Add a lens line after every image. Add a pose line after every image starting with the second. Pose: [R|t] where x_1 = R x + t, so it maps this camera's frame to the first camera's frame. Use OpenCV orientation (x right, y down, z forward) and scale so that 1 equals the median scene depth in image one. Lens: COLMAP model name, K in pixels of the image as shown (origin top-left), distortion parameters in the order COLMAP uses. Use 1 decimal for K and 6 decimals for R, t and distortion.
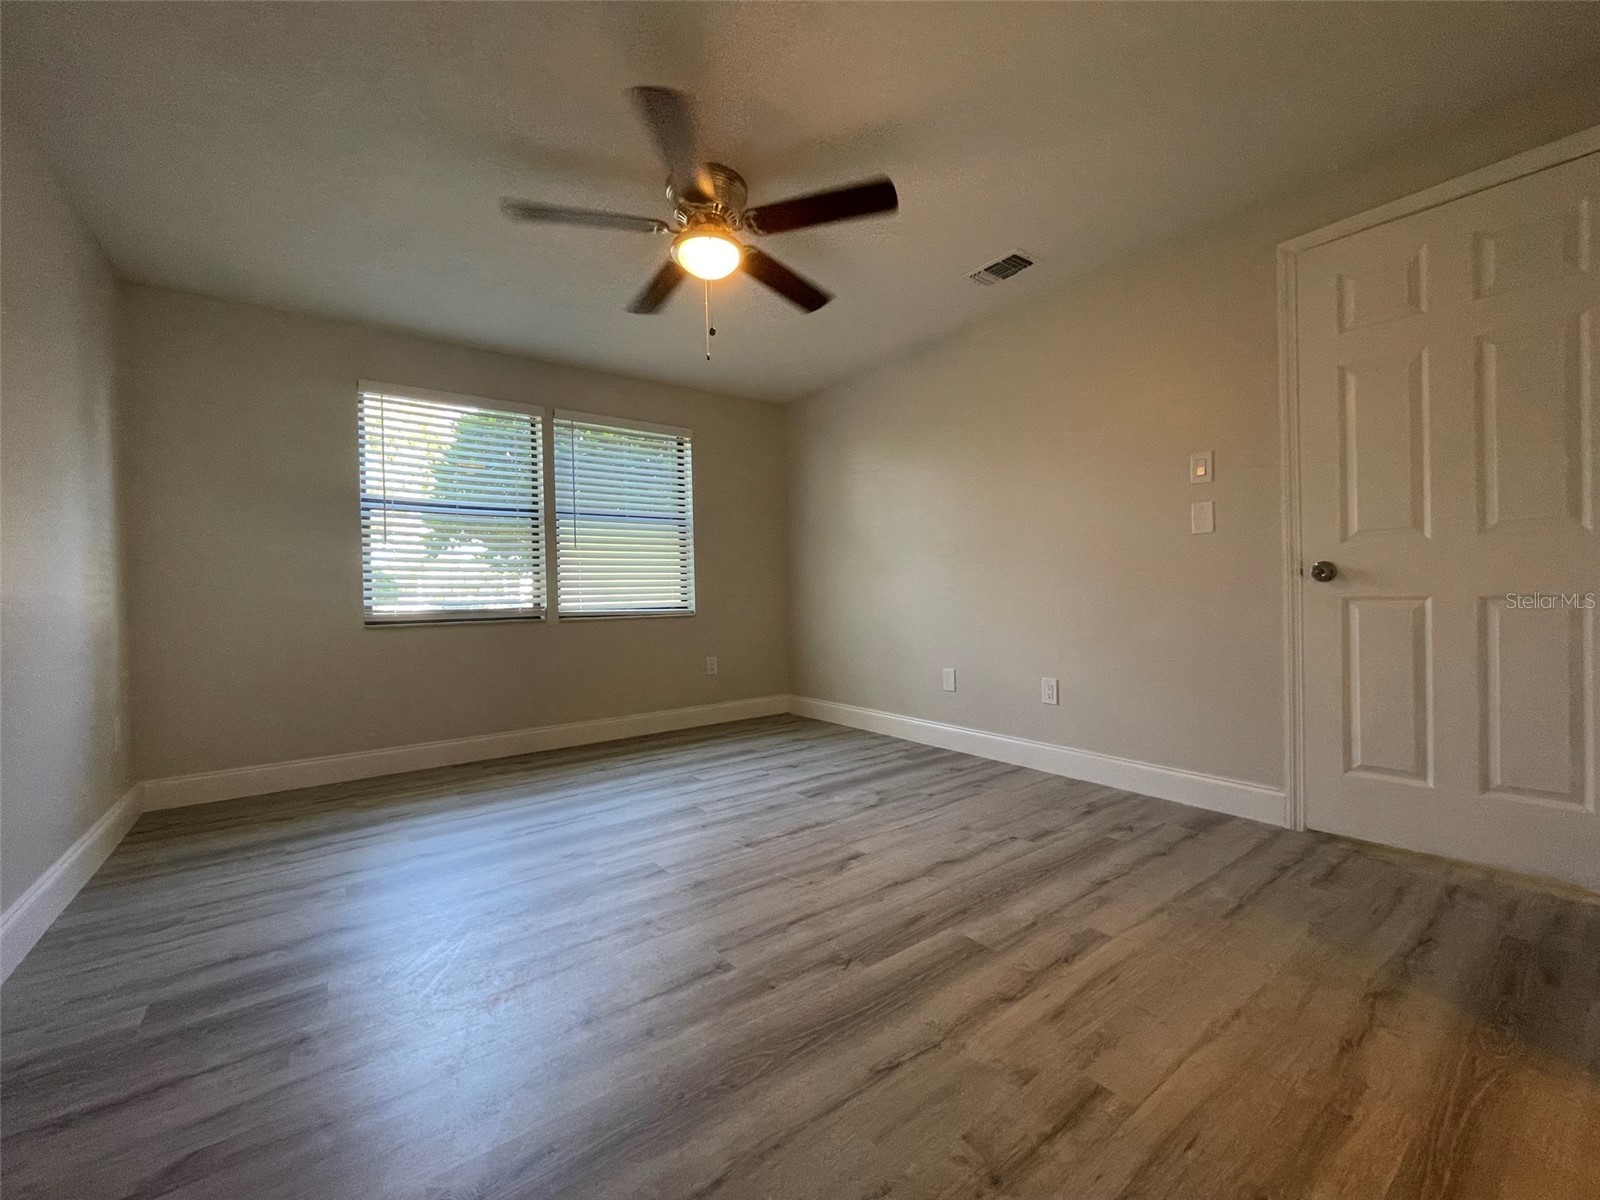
lens RADIAL K [[649.1, 0, 797.3], [0, 649.1, 598.1], [0, 0, 1]] dist [-0.003573, 0.000086]
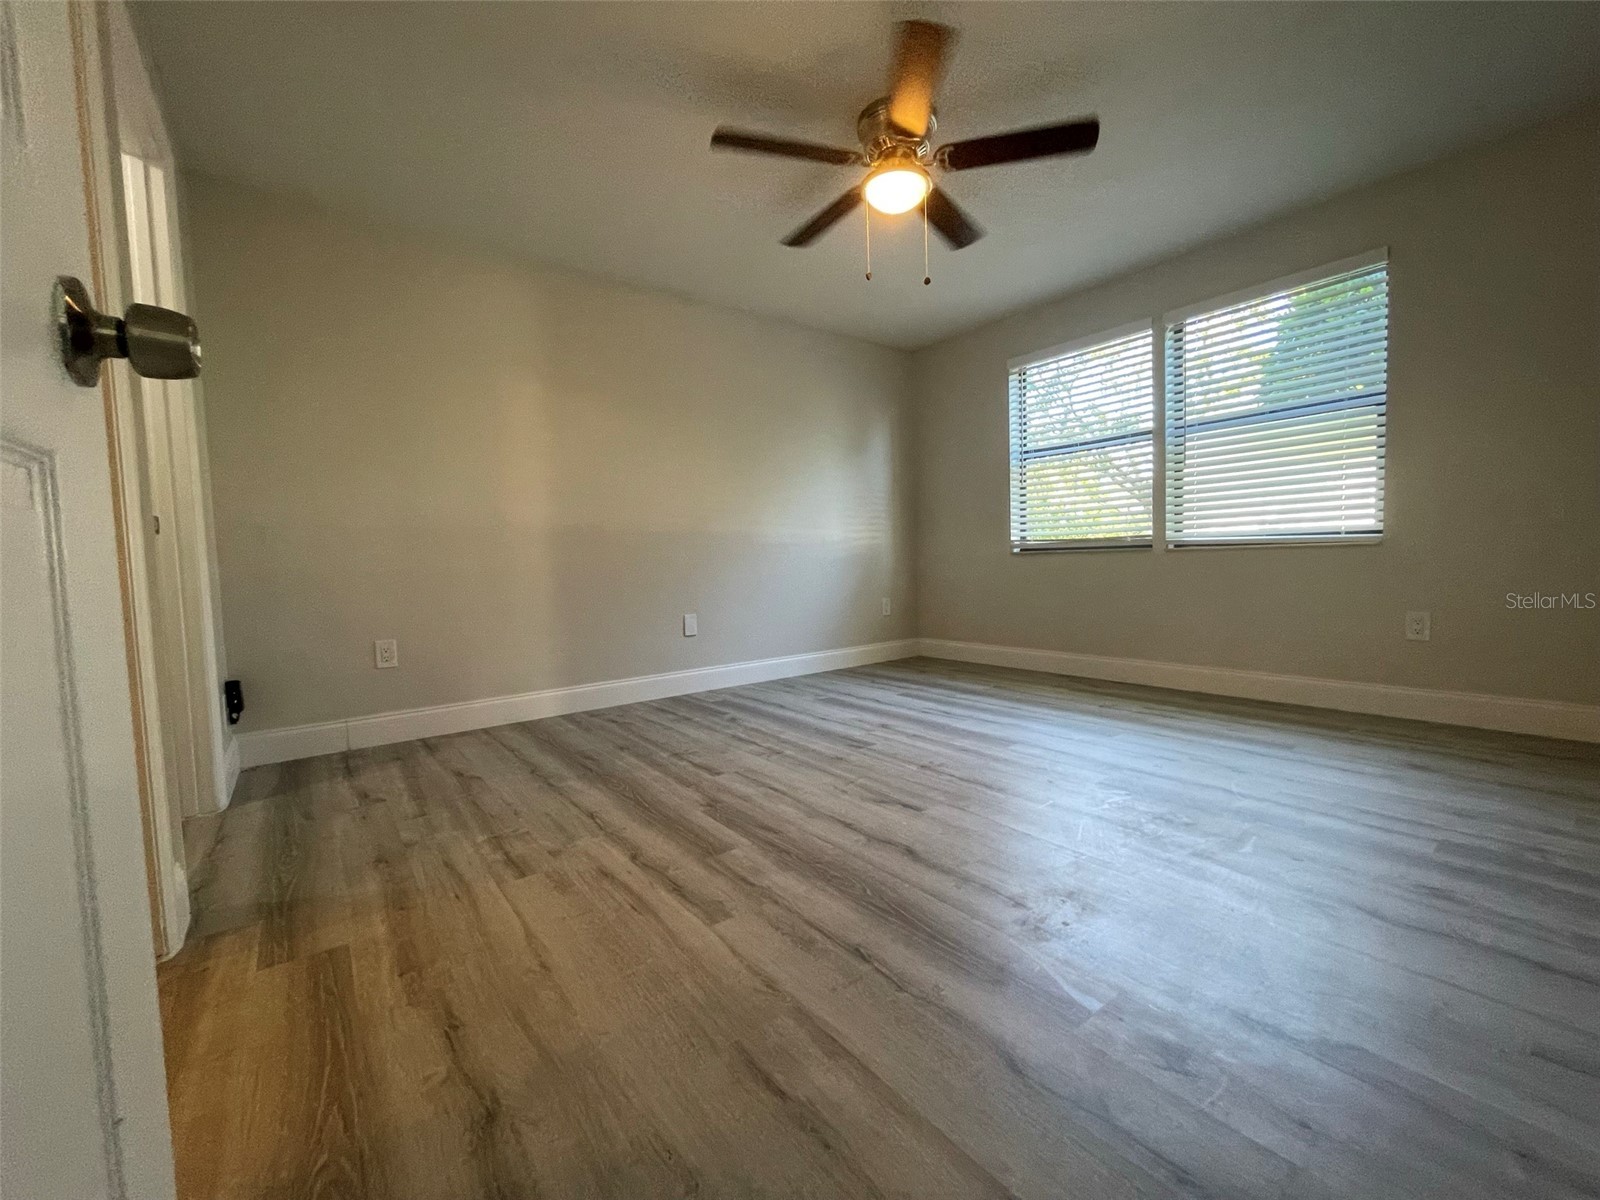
lens RADIAL K [[649.1, 0, 800.9], [0, 649.1, 587.2], [0, 0, 1]] dist [-0.003573, 0.000086]
pose [[0.020106, 0.063854, -0.997757, 1.147896], [0.021091, 0.997709, 0.064276, 0.038228], [0.999575, -0.022336, 0.018713, 0.992670]]
